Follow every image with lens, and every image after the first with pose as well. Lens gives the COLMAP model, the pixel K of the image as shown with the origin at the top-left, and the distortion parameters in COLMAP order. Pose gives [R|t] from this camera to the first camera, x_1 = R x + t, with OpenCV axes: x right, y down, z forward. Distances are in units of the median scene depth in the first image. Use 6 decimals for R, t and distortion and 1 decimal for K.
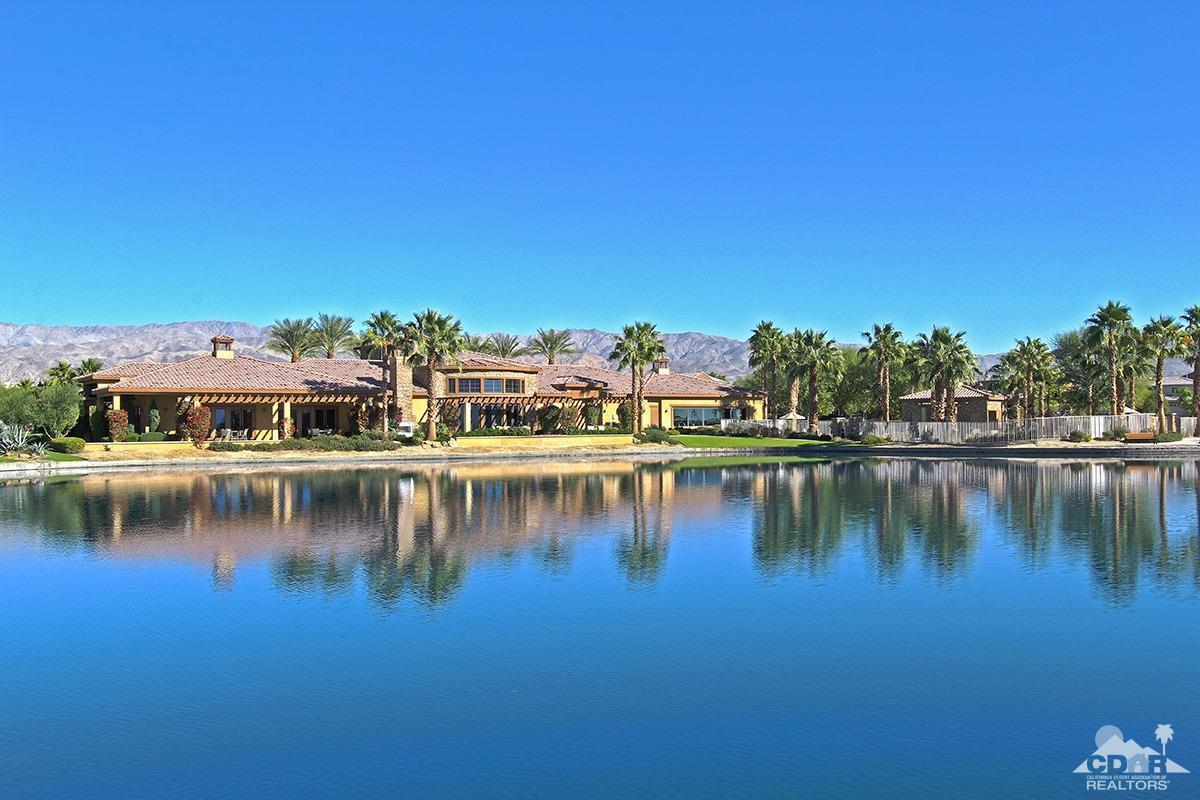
lens RADIAL K [[1161.1, 0, 600.3], [0, 1161.1, 398.7], [0, 0, 1]] dist [0.020844, 0.000000]
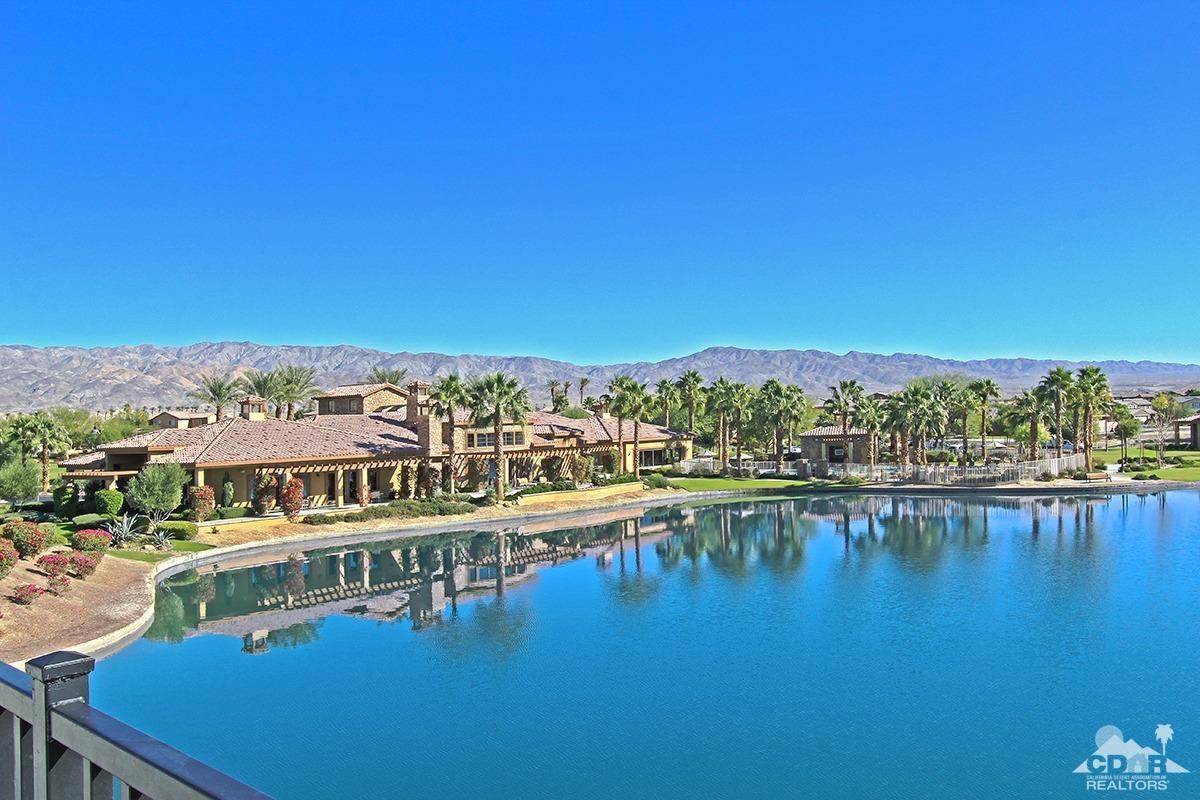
lens RADIAL K [[1064.9, 0, 600.2], [0, 1064.9, 399.3], [0, 0, 1]] dist [-0.012947, -0.000954]
pose [[0.936352, -0.013584, 0.350800, -0.381731], [0.013901, 0.999902, 0.001615, -0.051861], [-0.350787, 0.003364, 0.936449, 0.090974]]
